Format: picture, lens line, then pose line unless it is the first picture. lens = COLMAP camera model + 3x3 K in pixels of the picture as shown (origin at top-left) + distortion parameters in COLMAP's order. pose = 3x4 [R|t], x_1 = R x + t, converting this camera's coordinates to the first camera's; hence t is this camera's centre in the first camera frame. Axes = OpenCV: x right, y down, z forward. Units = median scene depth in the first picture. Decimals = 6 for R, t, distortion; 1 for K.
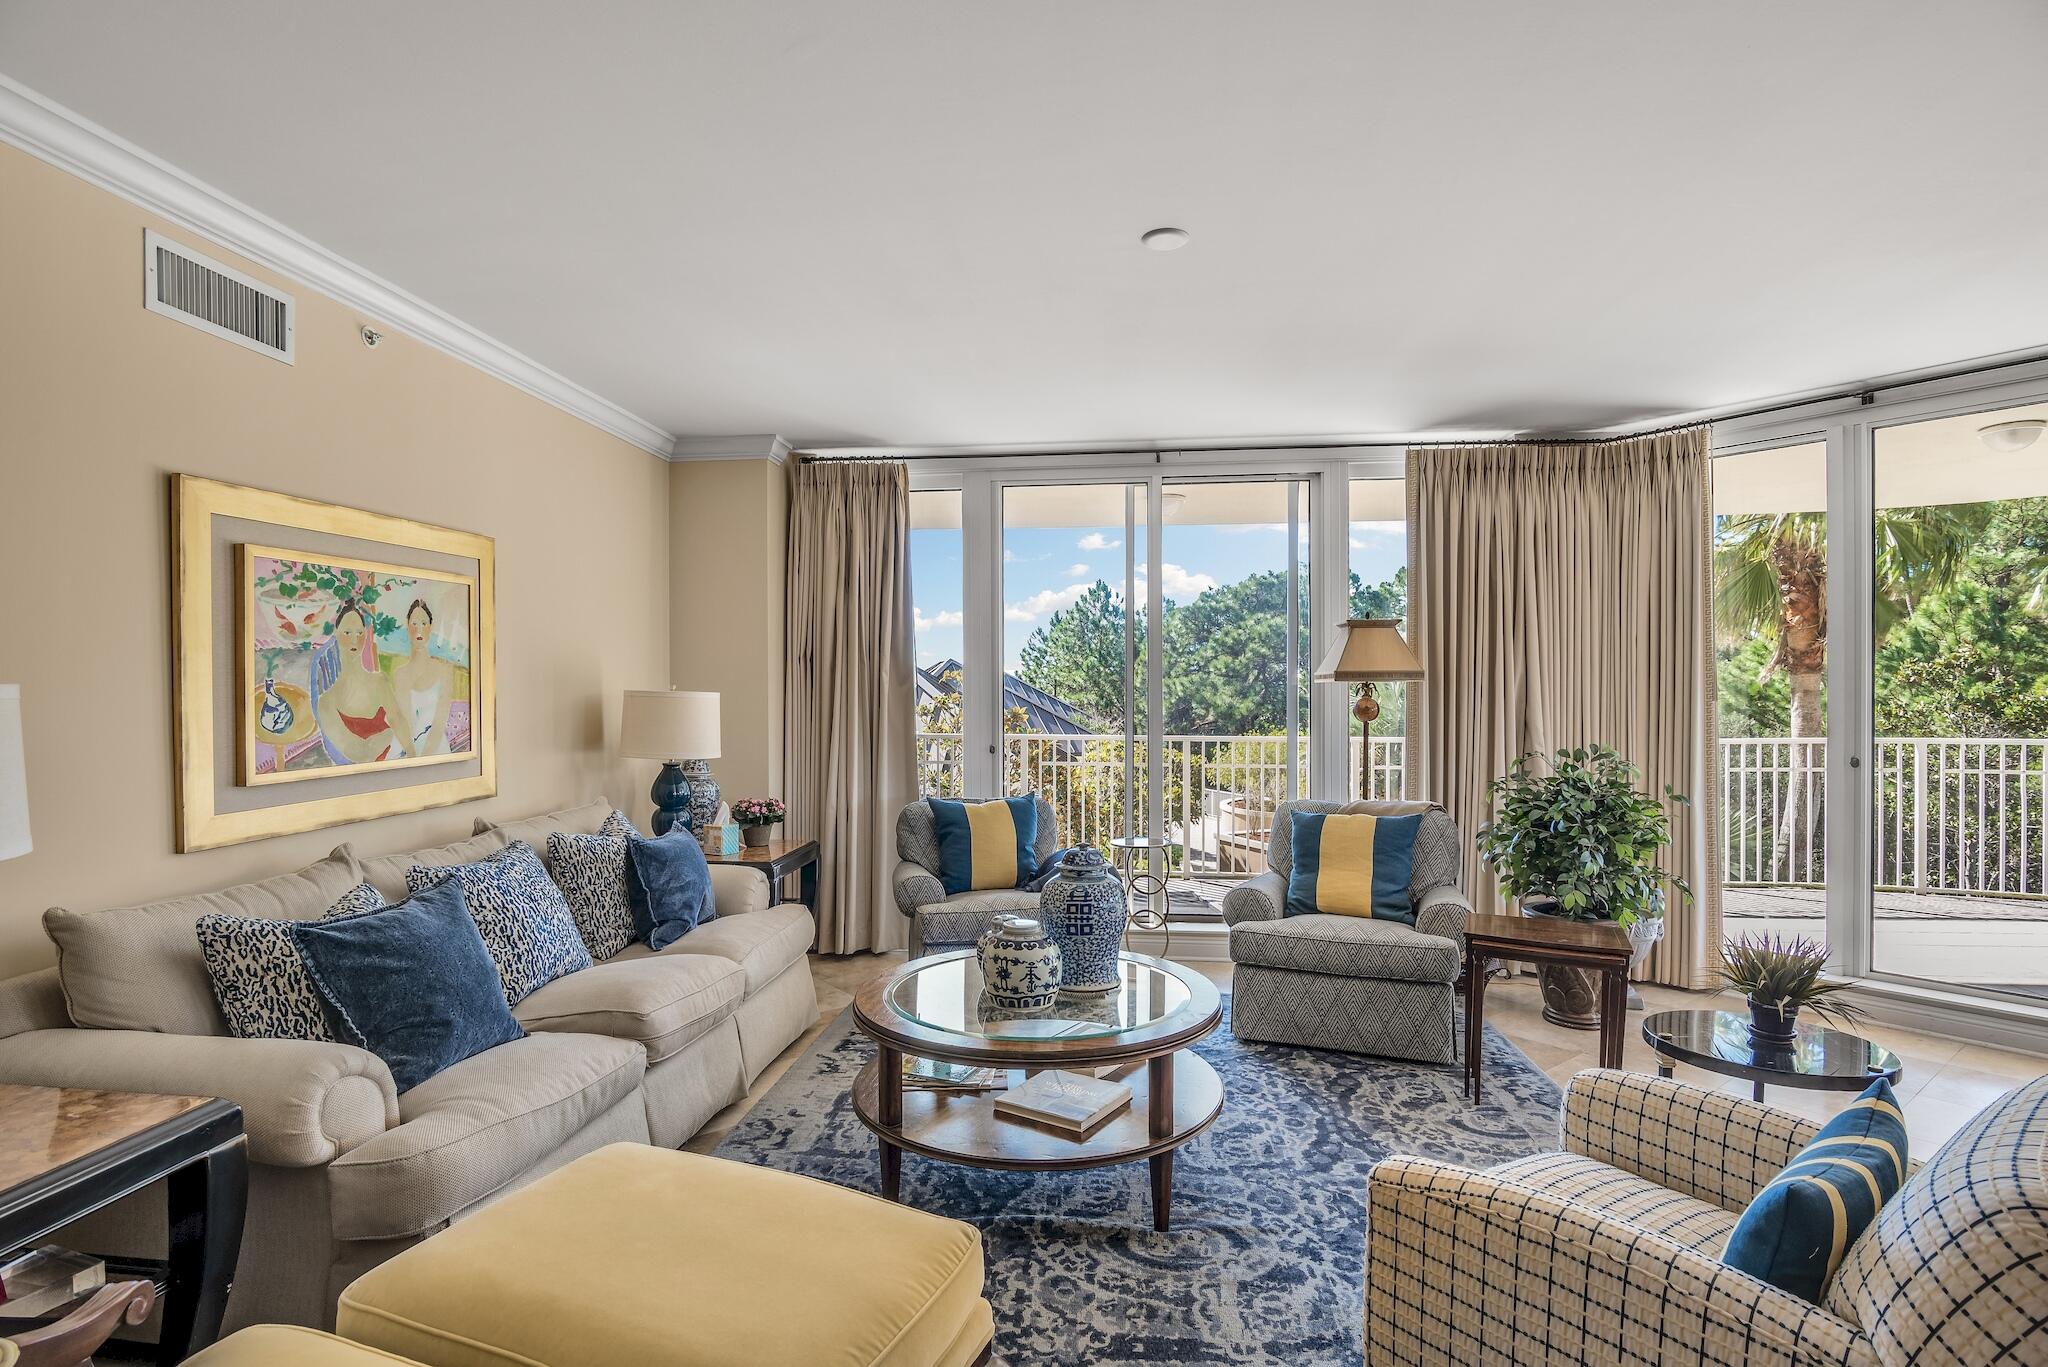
lens RADIAL K [[1023.9, 0, 1016.4], [0, 1023.9, 694.9], [0, 0, 1]] dist [-0.015094, -0.000219]
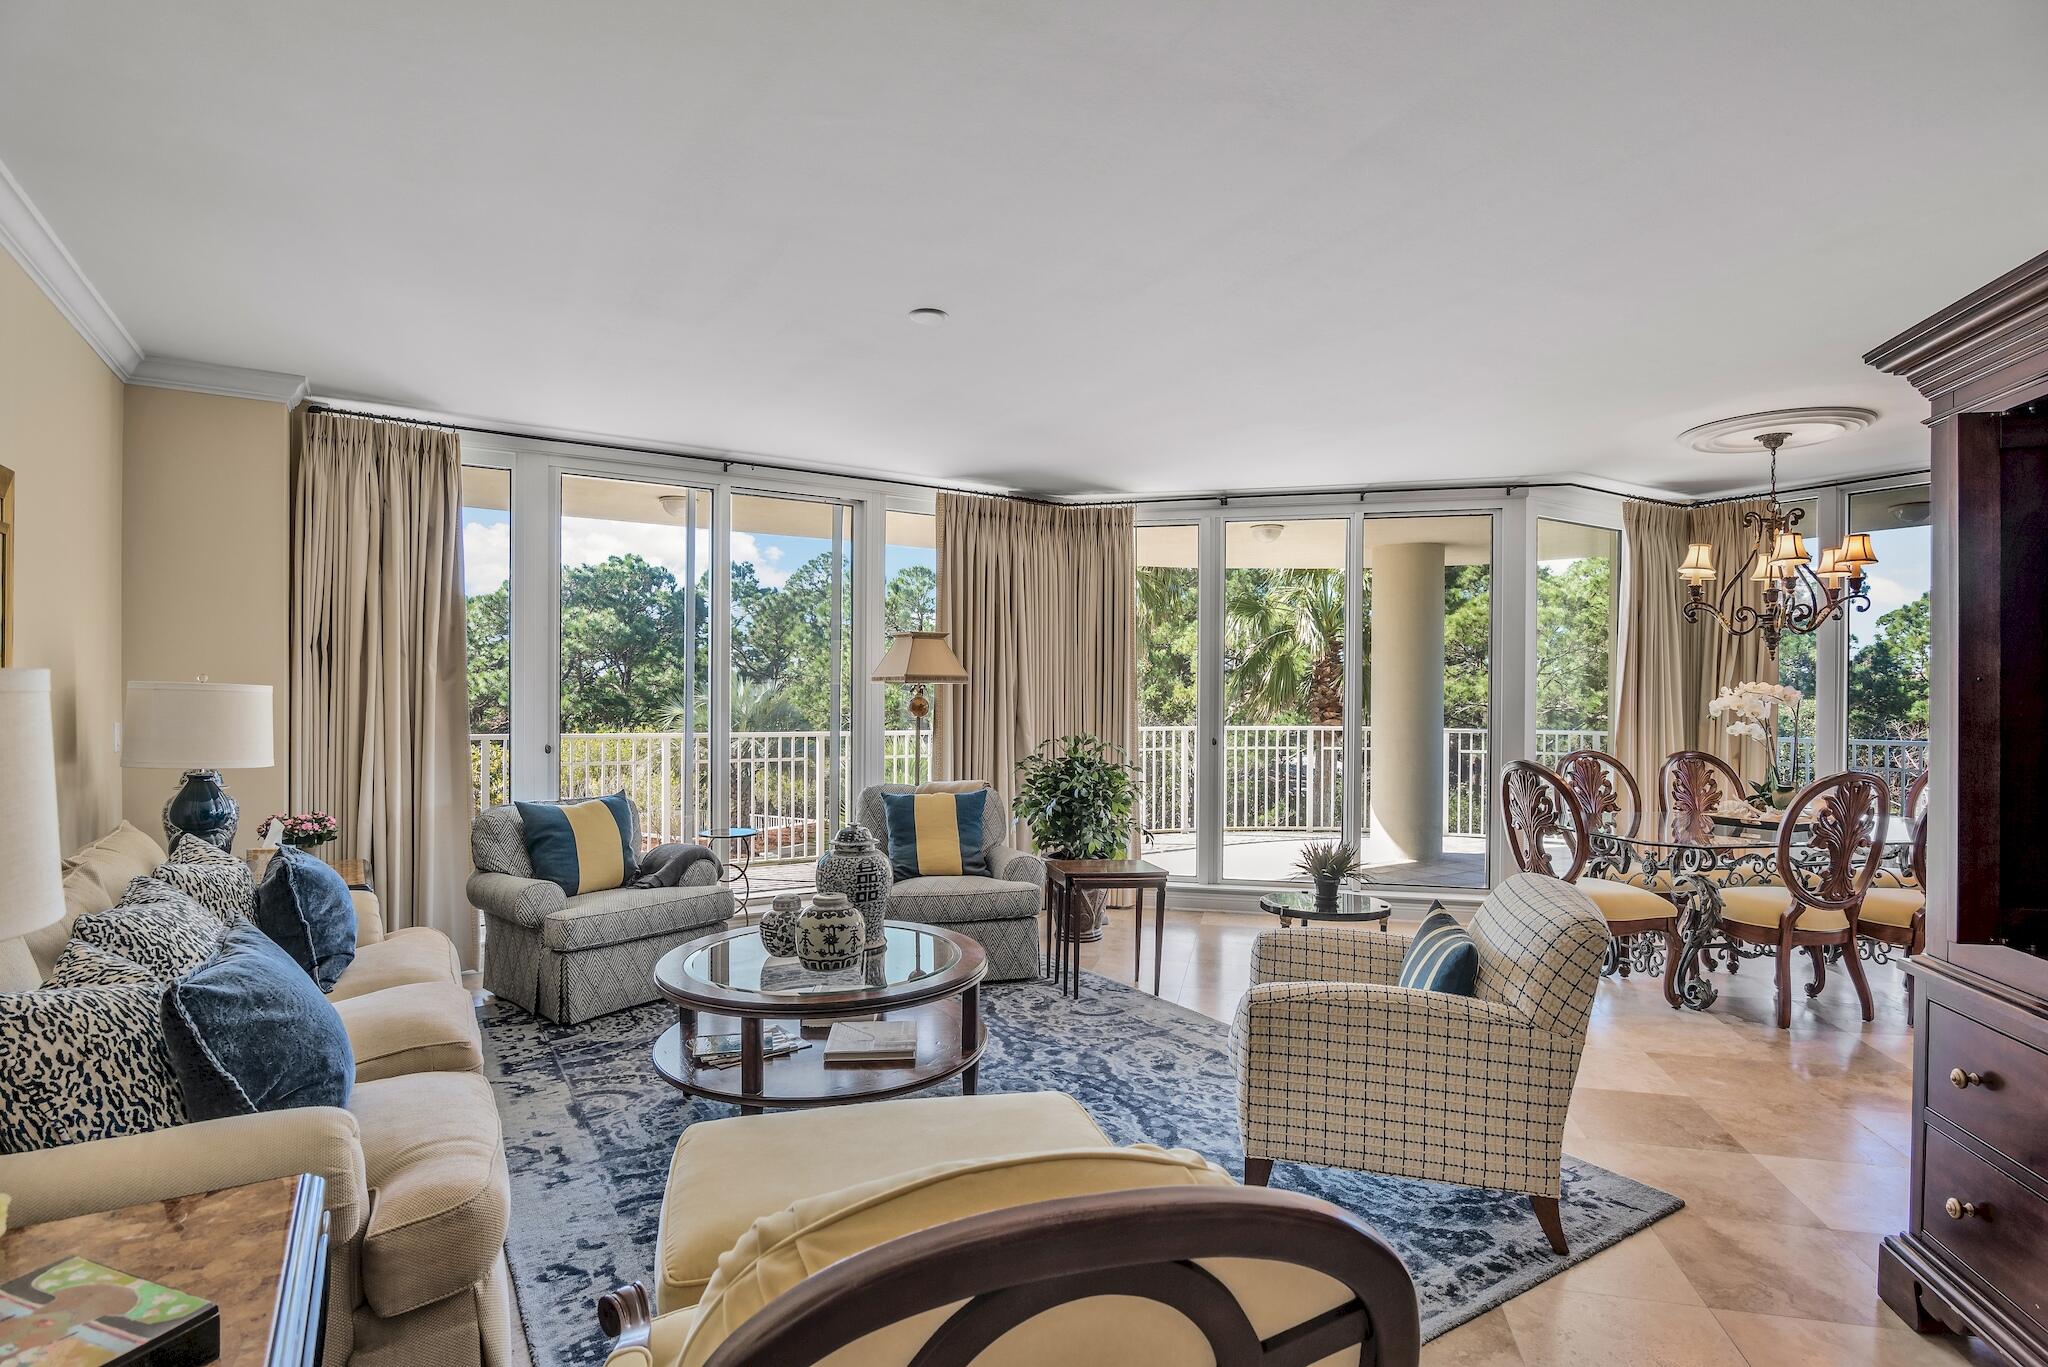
lens RADIAL K [[1023.9, 0, 1007.7], [0, 1023.9, 692.6], [0, 0, 1]] dist [-0.015094, -0.000219]
pose [[0.784824, 0.007843, 0.619669, -0.437843], [-0.007662, 0.999966, -0.002953, 0.000838], [-0.619672, -0.002431, 0.784857, -0.005712]]
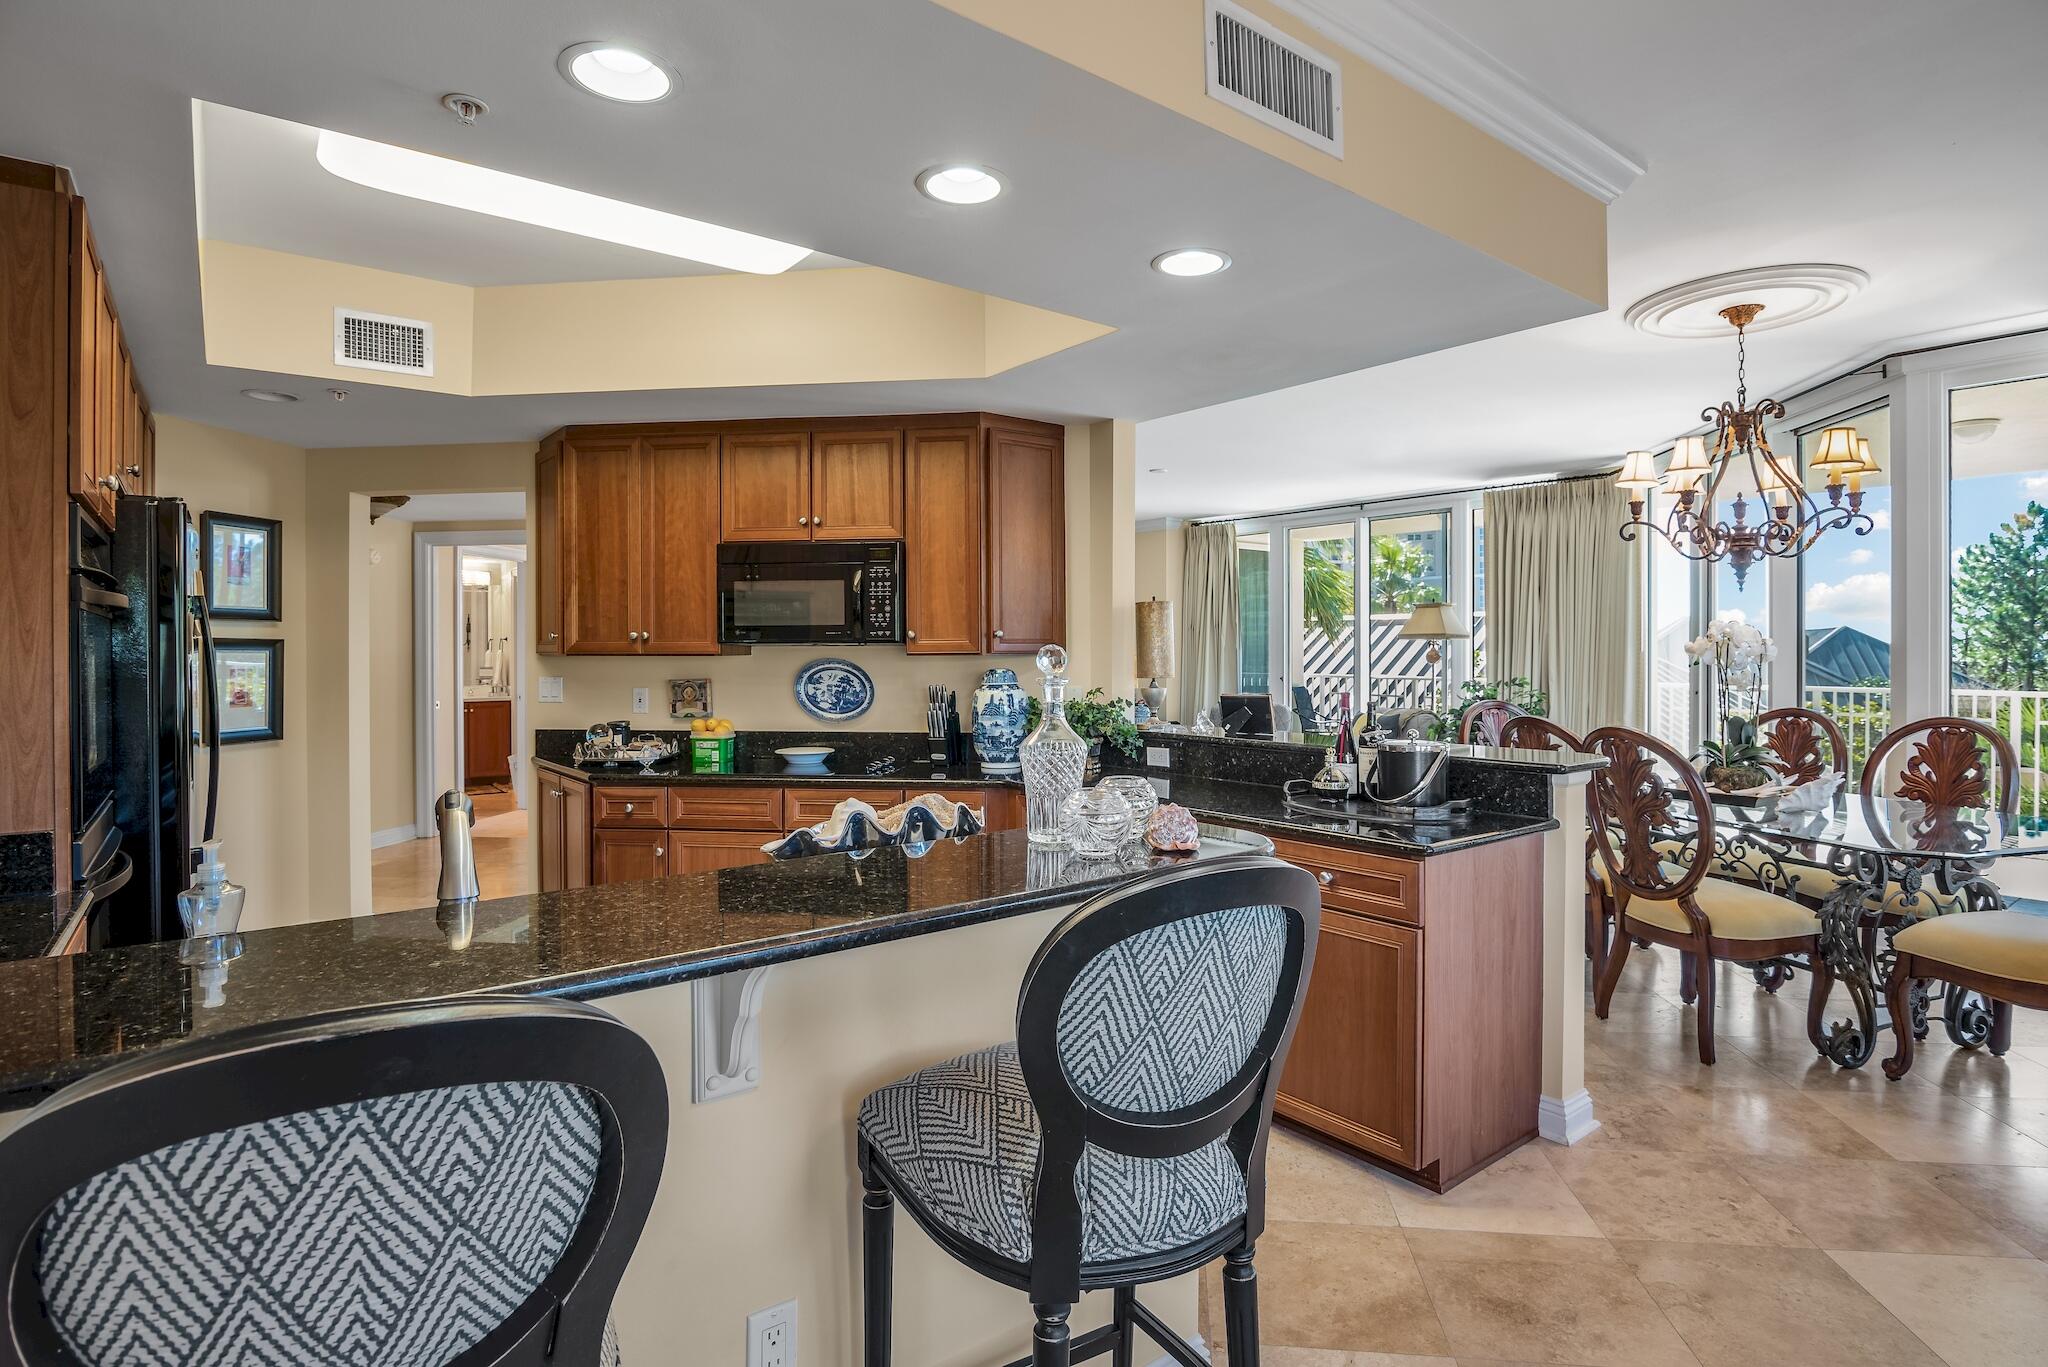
lens RADIAL K [[1023.9, 0, 1052.1], [0, 1023.9, 654.3], [0, 0, 1]] dist [-0.015094, -0.000219]
pose [[0.723257, 0.004265, -0.690565, 1.442417], [-0.002473, 0.999991, 0.003585, 0.006845], [0.690574, -0.000885, 0.723261, -0.872257]]
